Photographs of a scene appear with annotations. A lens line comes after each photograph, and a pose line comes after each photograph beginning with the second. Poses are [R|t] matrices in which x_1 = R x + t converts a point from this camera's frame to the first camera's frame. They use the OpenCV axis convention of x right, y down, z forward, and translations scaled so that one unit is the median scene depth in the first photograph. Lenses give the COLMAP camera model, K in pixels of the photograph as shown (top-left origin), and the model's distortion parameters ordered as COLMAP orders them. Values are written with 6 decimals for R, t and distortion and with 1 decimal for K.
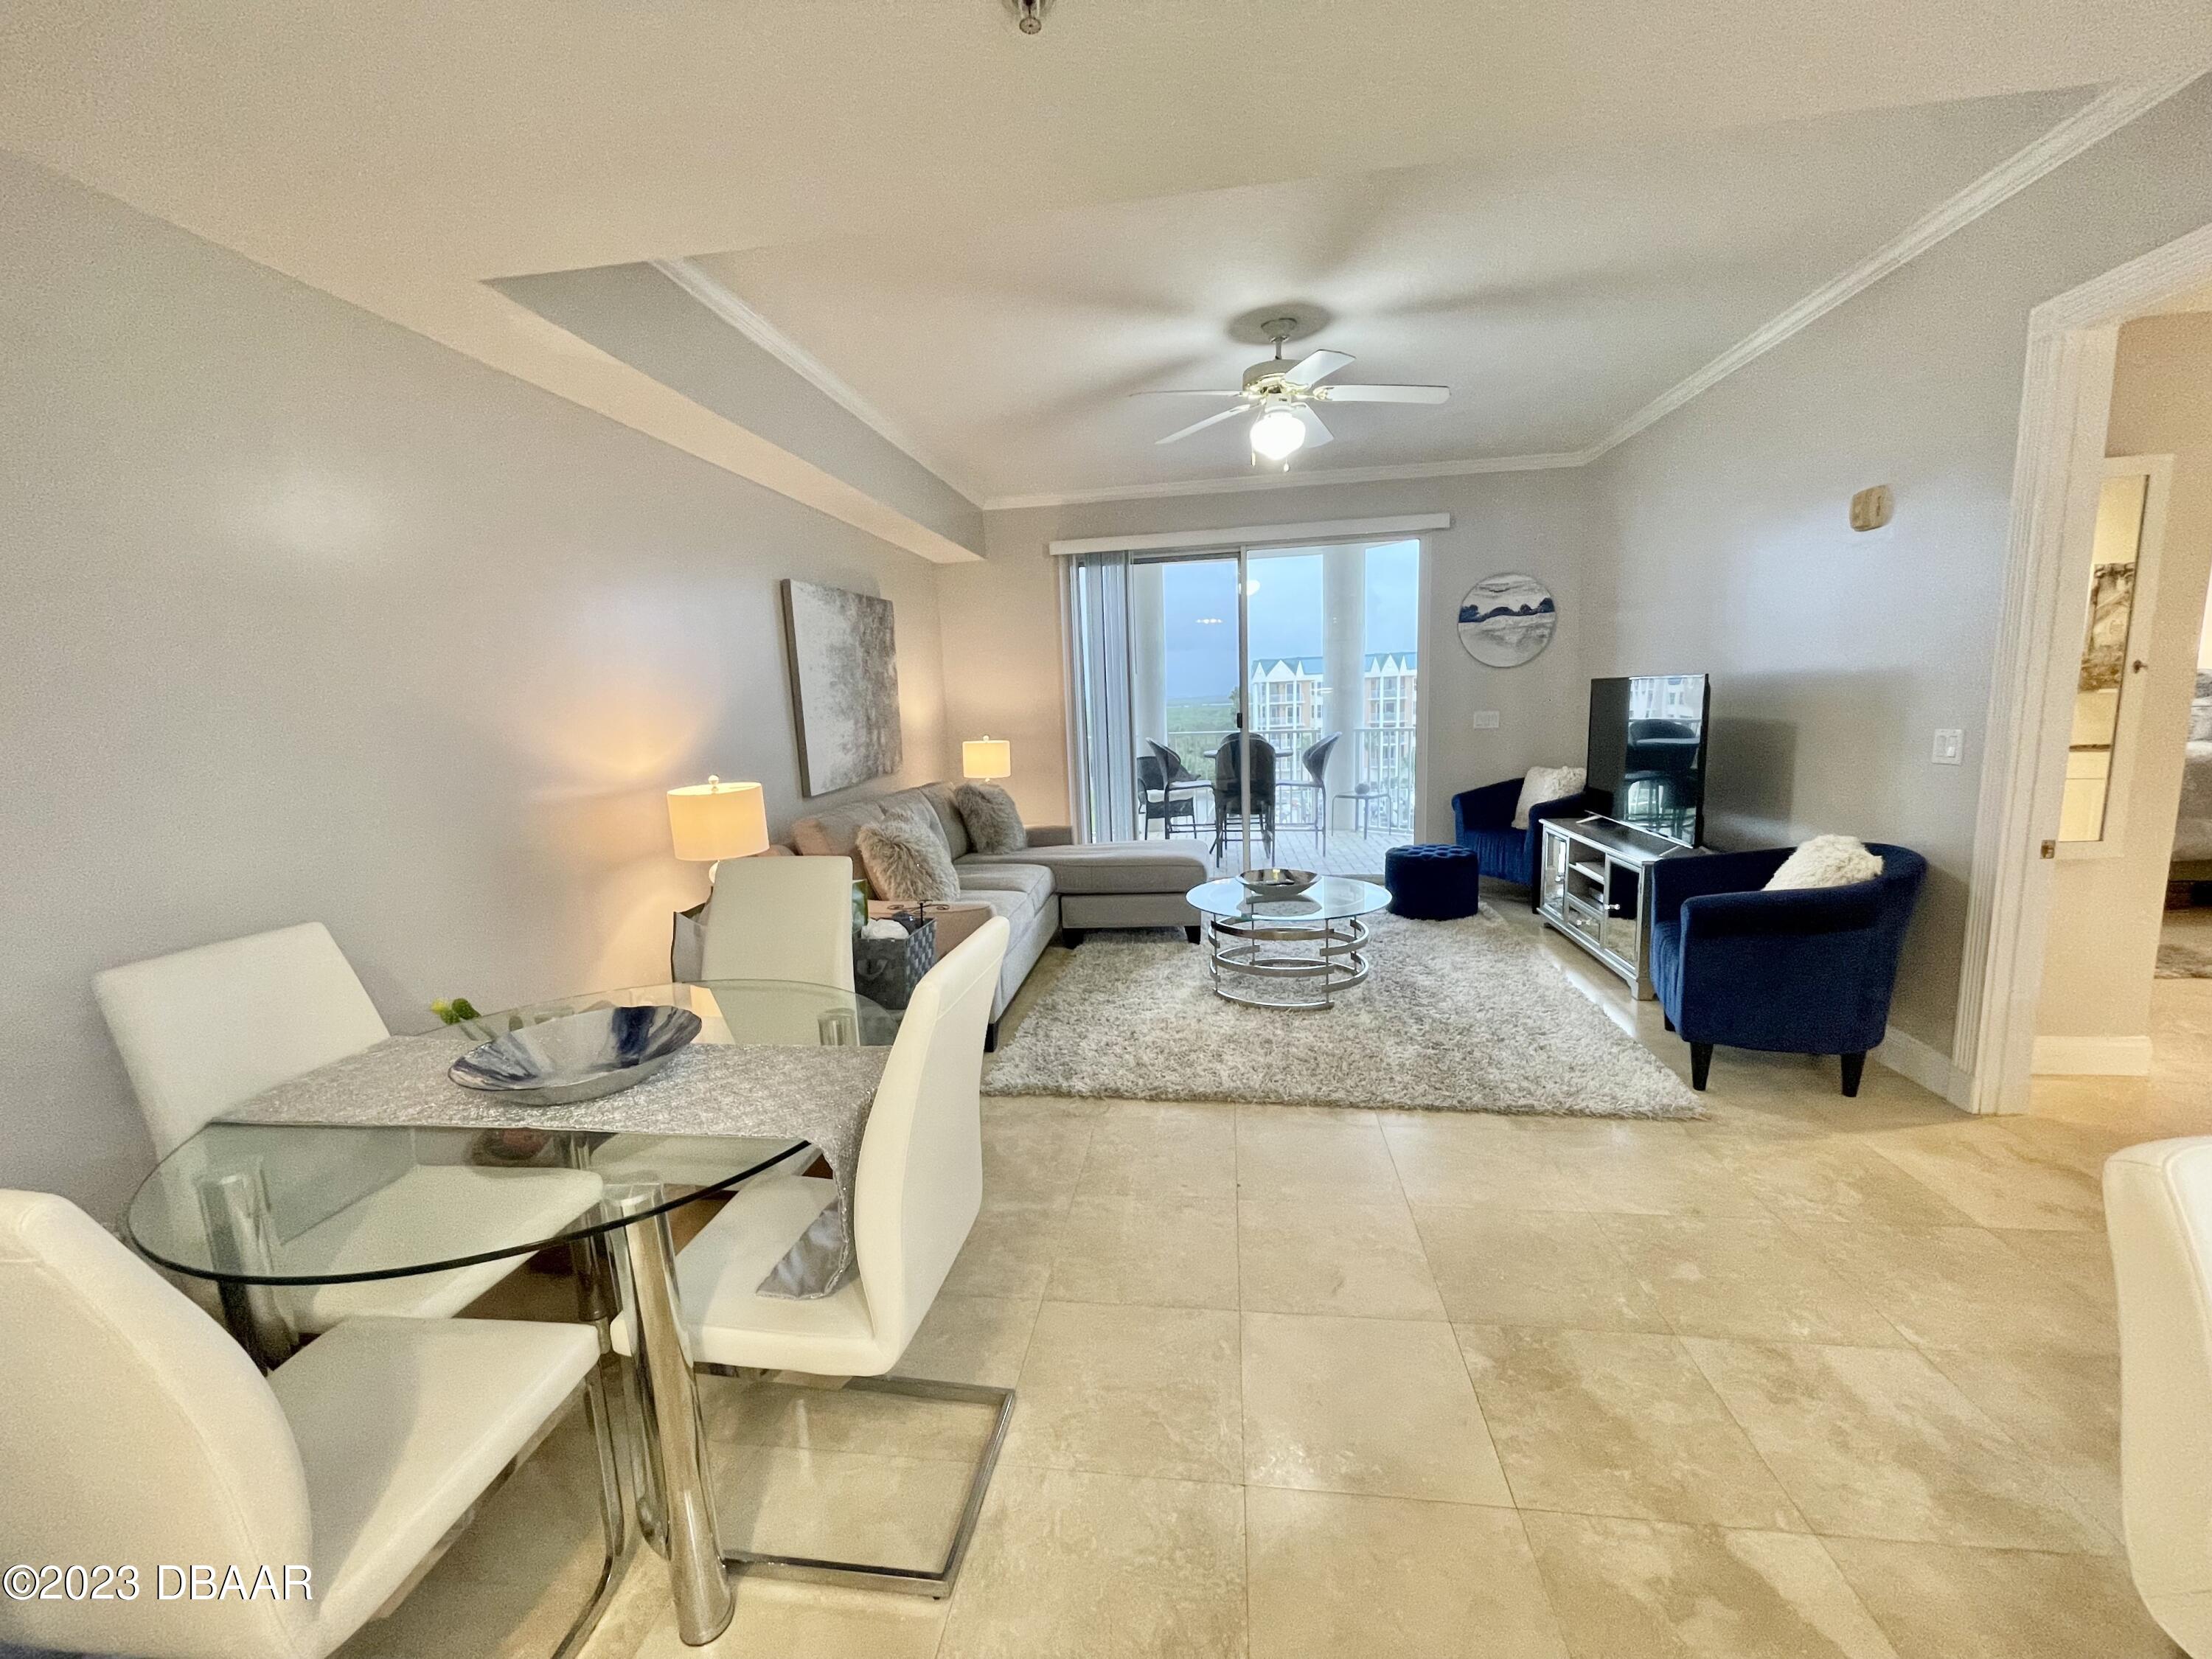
lens RADIAL K [[889.9, 0, 1093.4], [0, 889.9, 839.2], [0, 0, 1]] dist [-0.000876, -0.000127]
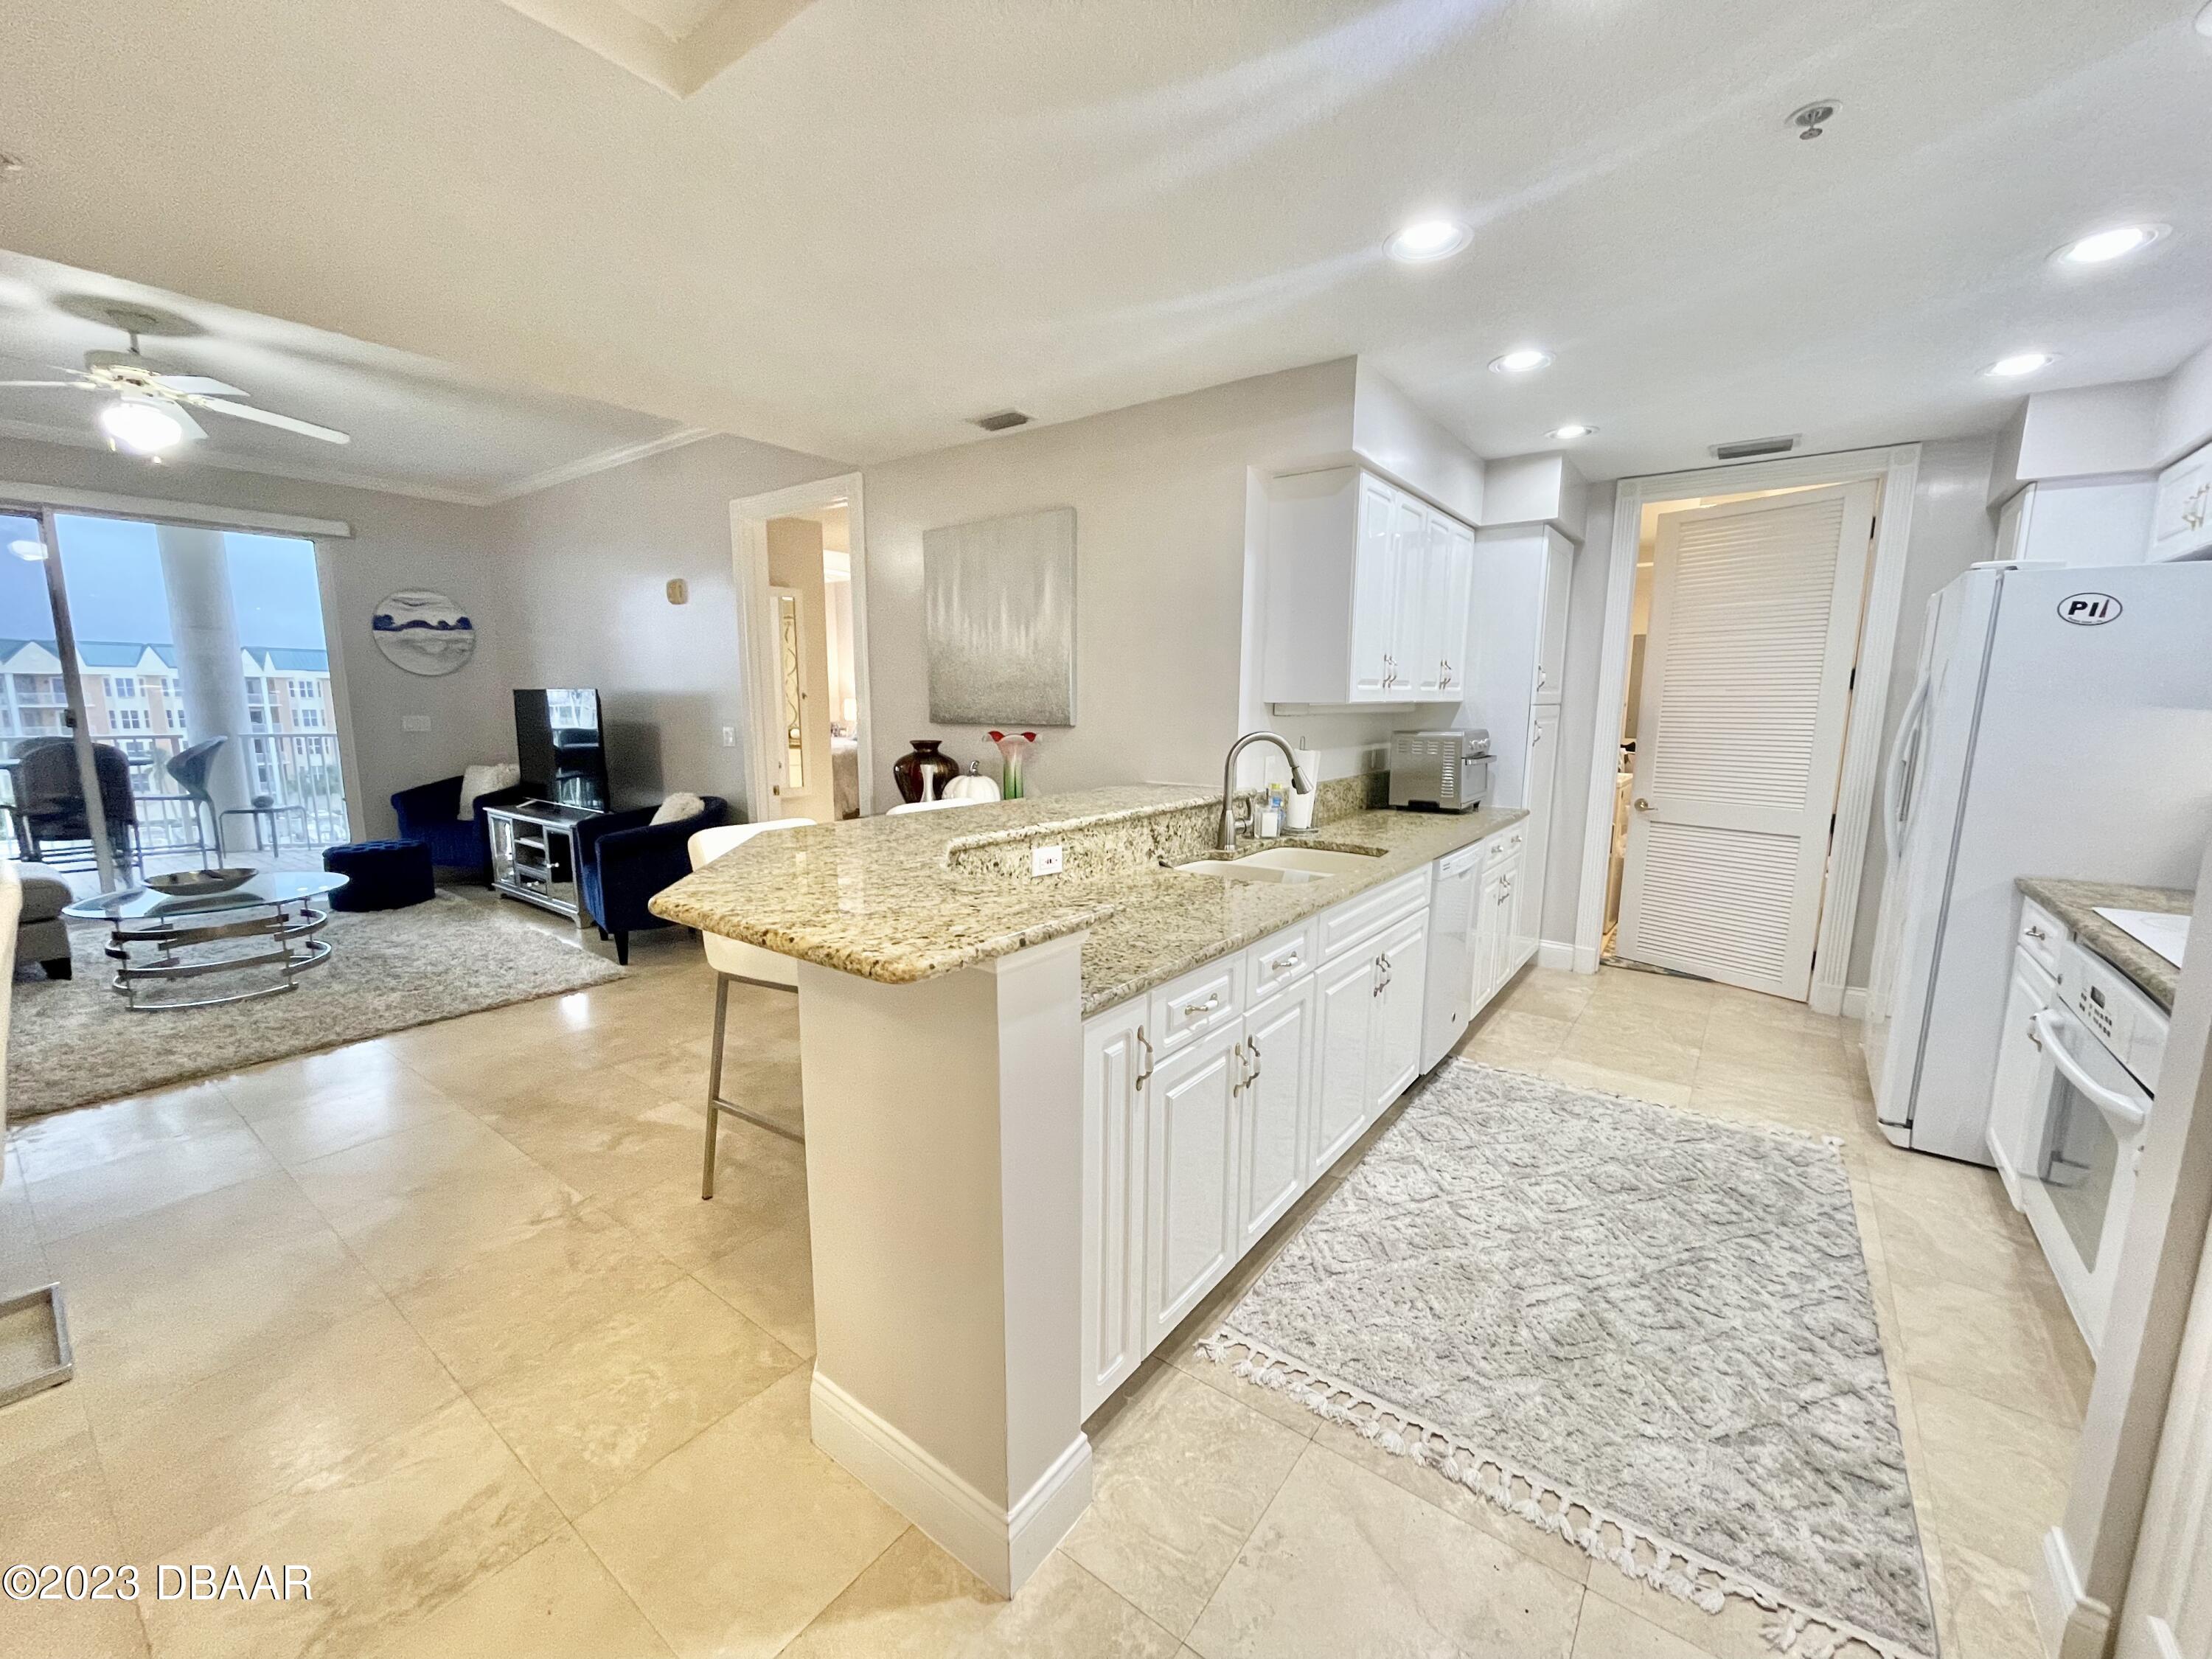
lens RADIAL K [[889.9, 0, 1099.8], [0, 889.9, 837.6], [0, 0, 1]] dist [-0.000876, -0.000127]
pose [[0.474546, -0.093447, 0.875256, -0.142982], [0.110669, 0.992792, 0.045993, 0.053252], [-0.873246, 0.075038, 0.481468, -0.270441]]
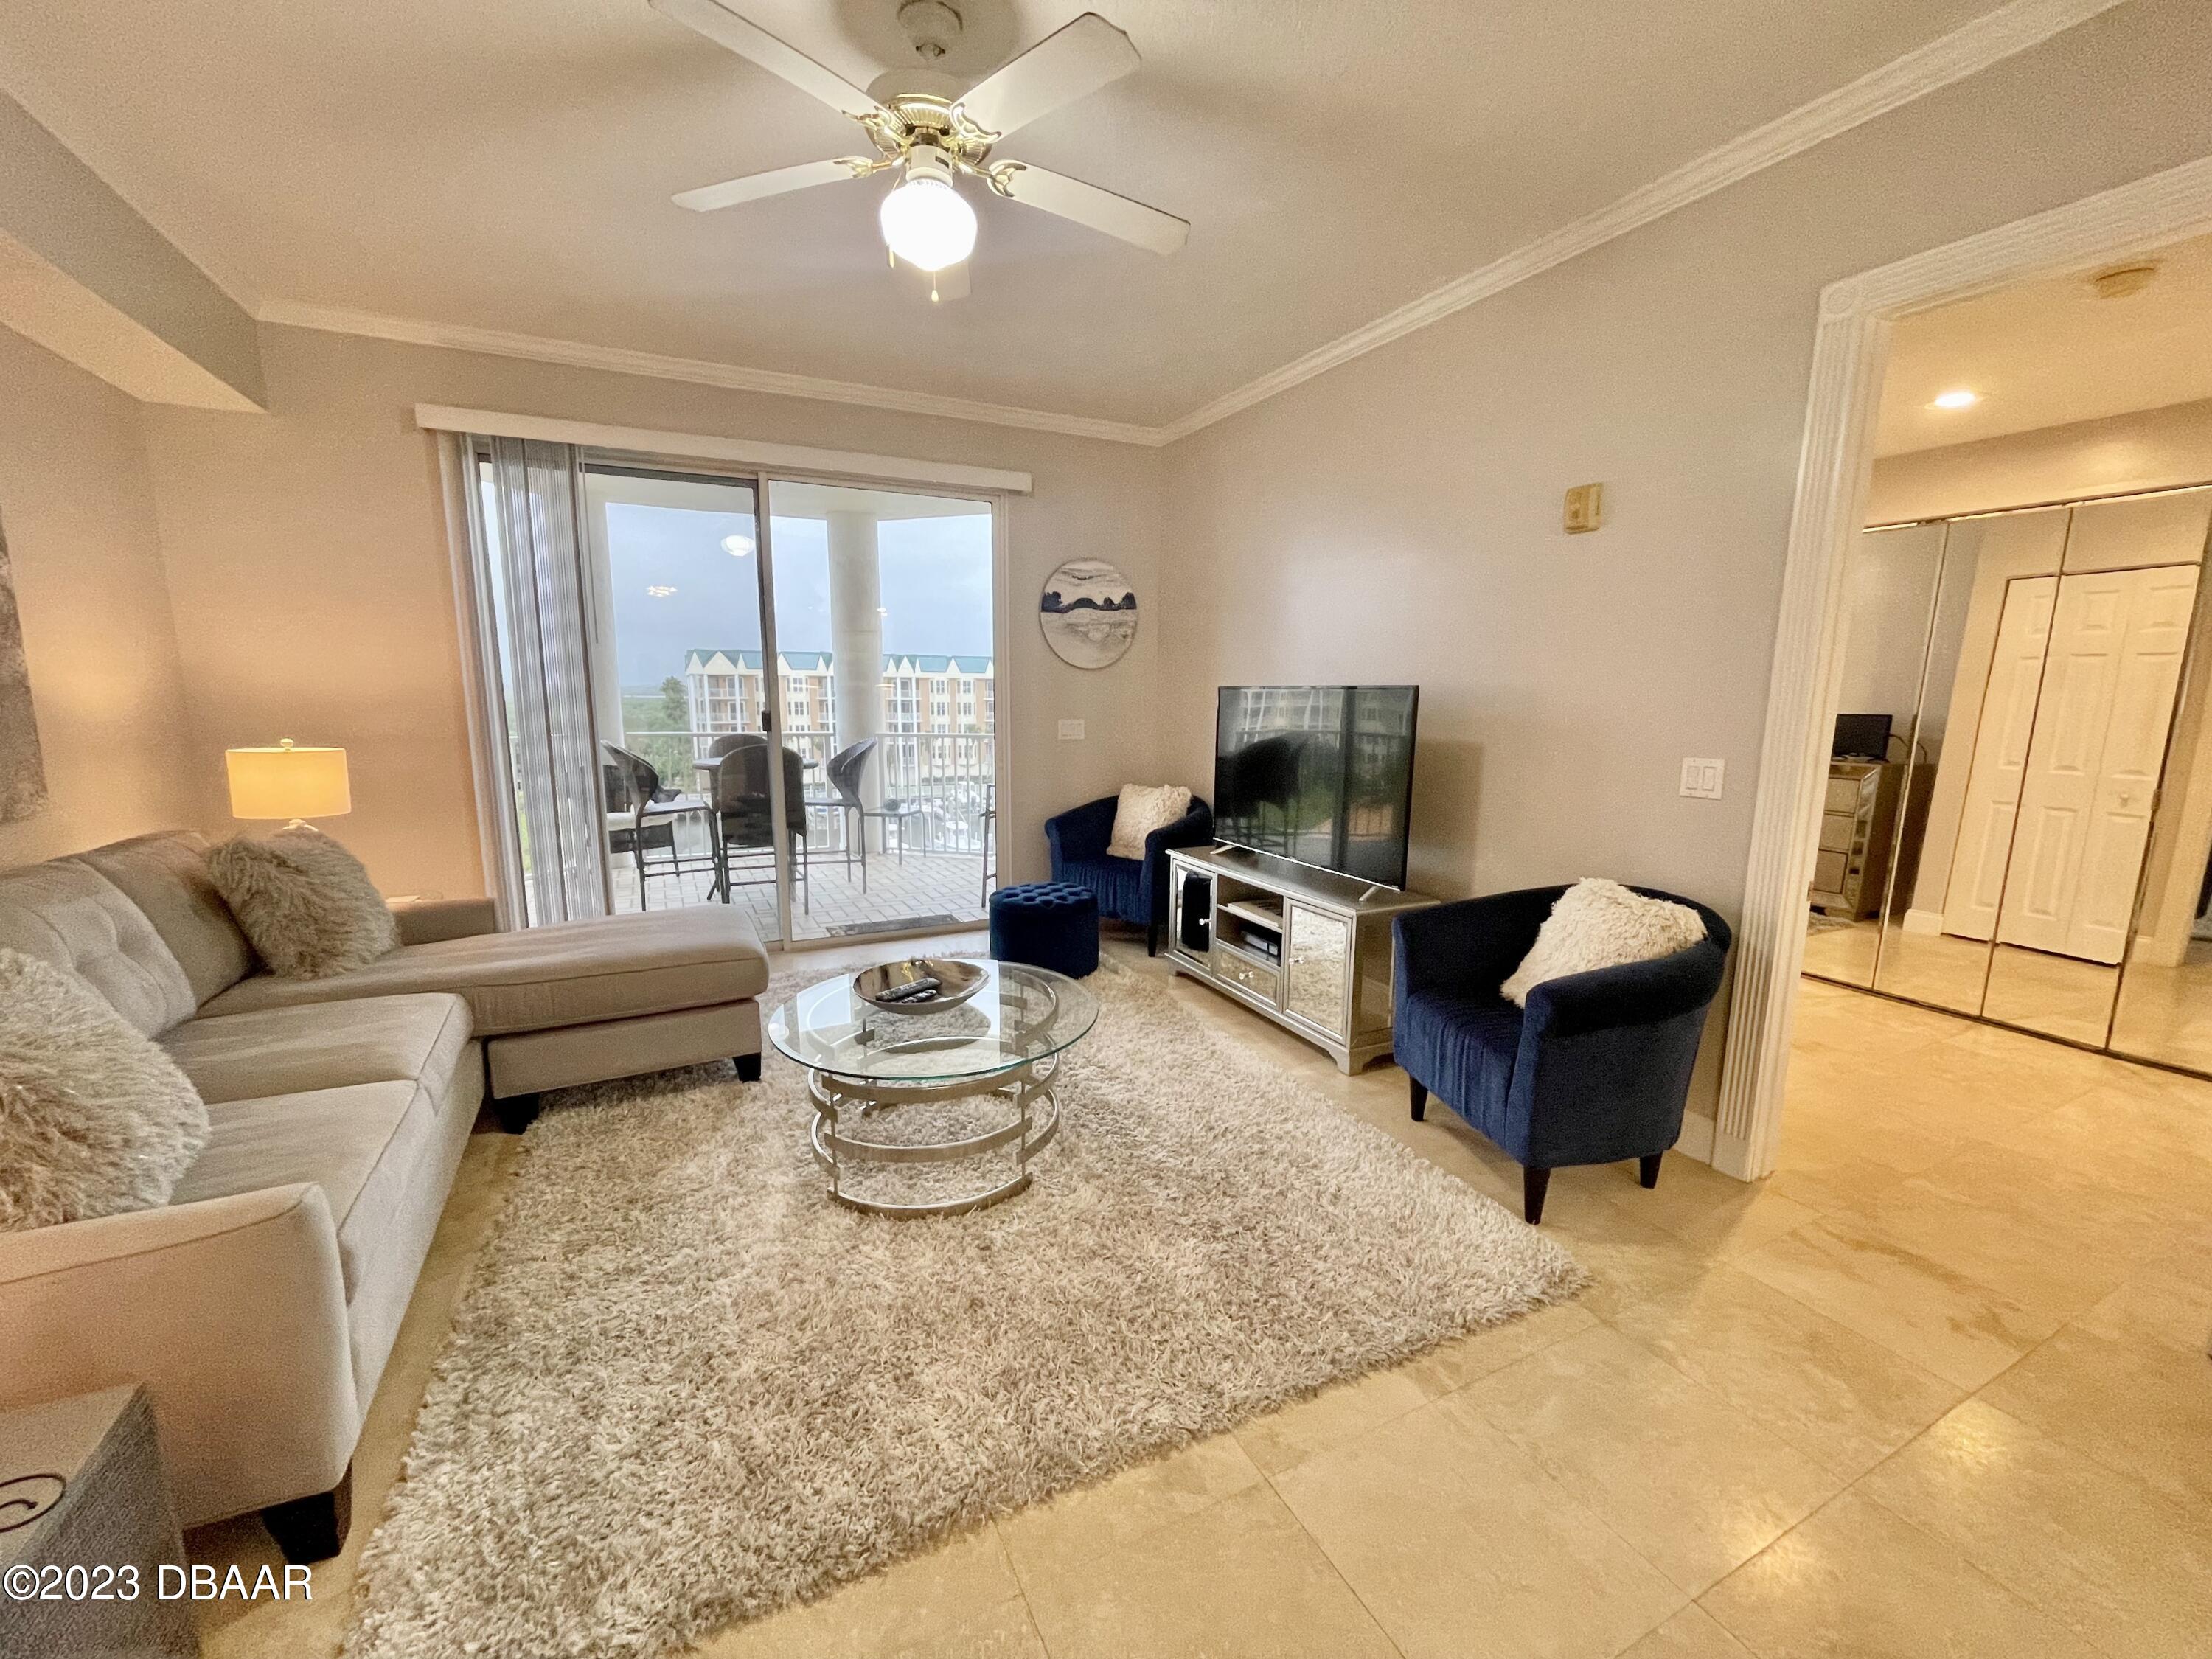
lens RADIAL K [[889.9, 0, 1095.9], [0, 889.9, 835.7], [0, 0, 1]] dist [-0.000876, -0.000127]
pose [[0.822268, -0.046246, 0.567218, -0.032958], [0.047907, 0.998780, 0.011983, -0.049673], [-0.567080, 0.017320, 0.823481, 0.346274]]
